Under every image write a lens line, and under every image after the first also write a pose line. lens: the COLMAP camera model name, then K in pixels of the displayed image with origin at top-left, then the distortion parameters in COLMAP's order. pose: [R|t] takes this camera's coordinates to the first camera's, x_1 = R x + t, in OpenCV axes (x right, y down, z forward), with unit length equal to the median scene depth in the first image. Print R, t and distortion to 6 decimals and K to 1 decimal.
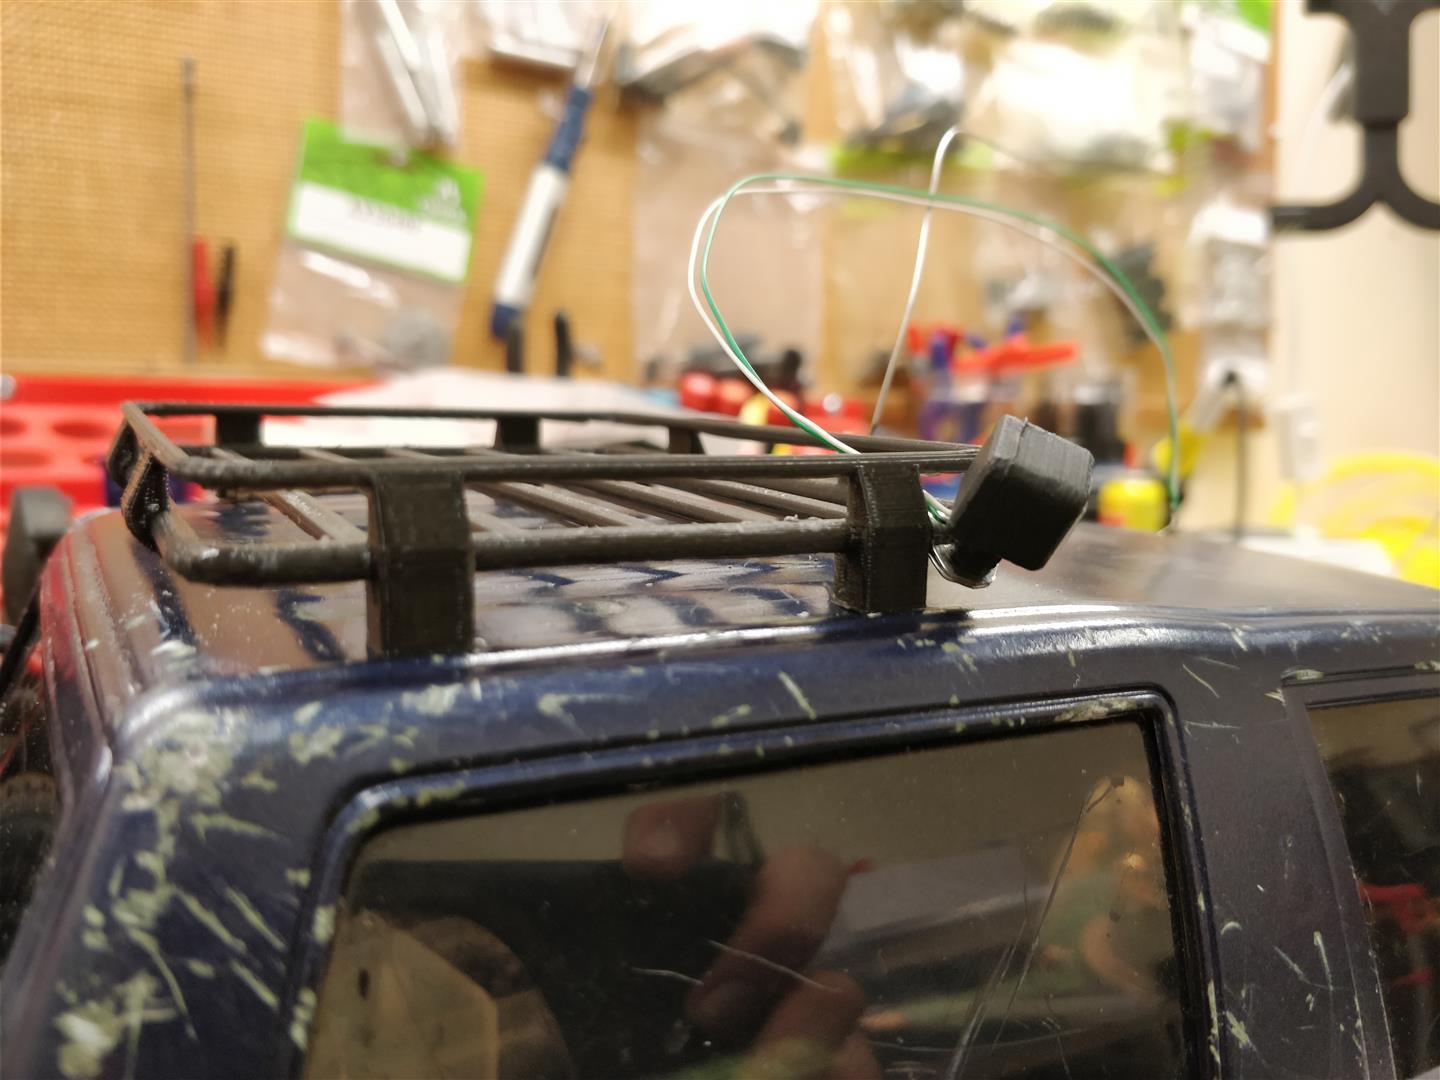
lens RADIAL K [[1214.3, 0, 742.2], [0, 1214.3, 539.7], [0, 0, 1]] dist [-0.039608, -0.015003]
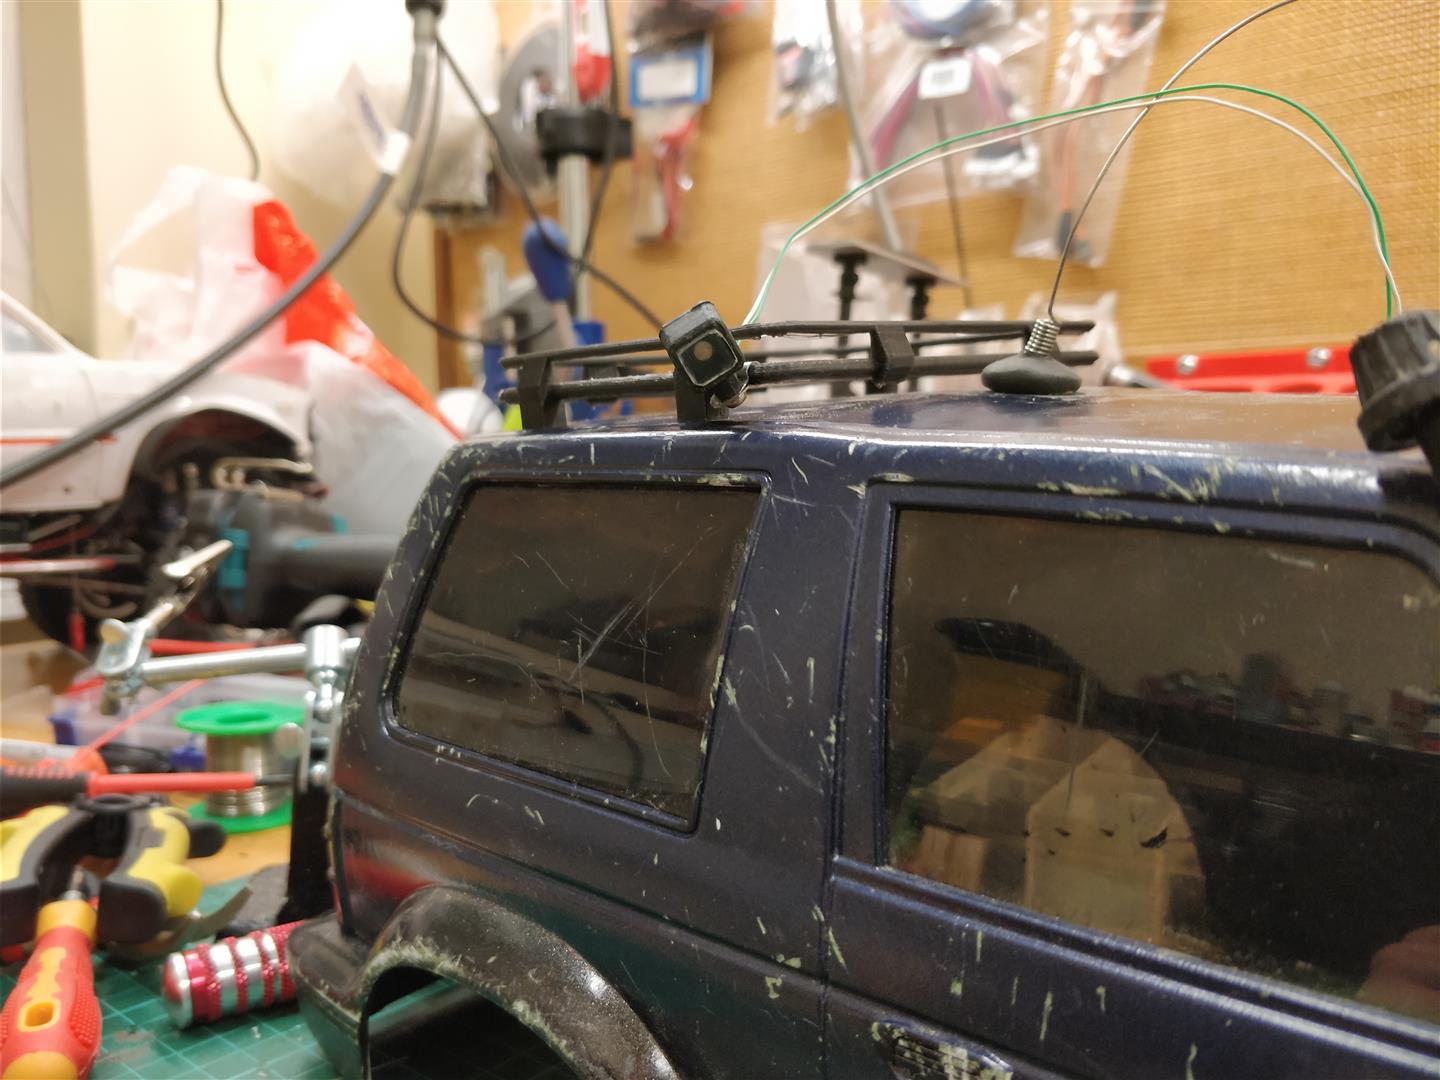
lens RADIAL K [[1214.3, 0, 742.2], [0, 1214.3, 539.7], [0, 0, 1]] dist [-0.039608, -0.015003]
pose [[0.292224, 0.056624, -0.954672, 1.739435], [-0.049960, 0.997786, 0.043889, 0.139172], [0.955044, 0.034870, 0.294406, 0.517317]]
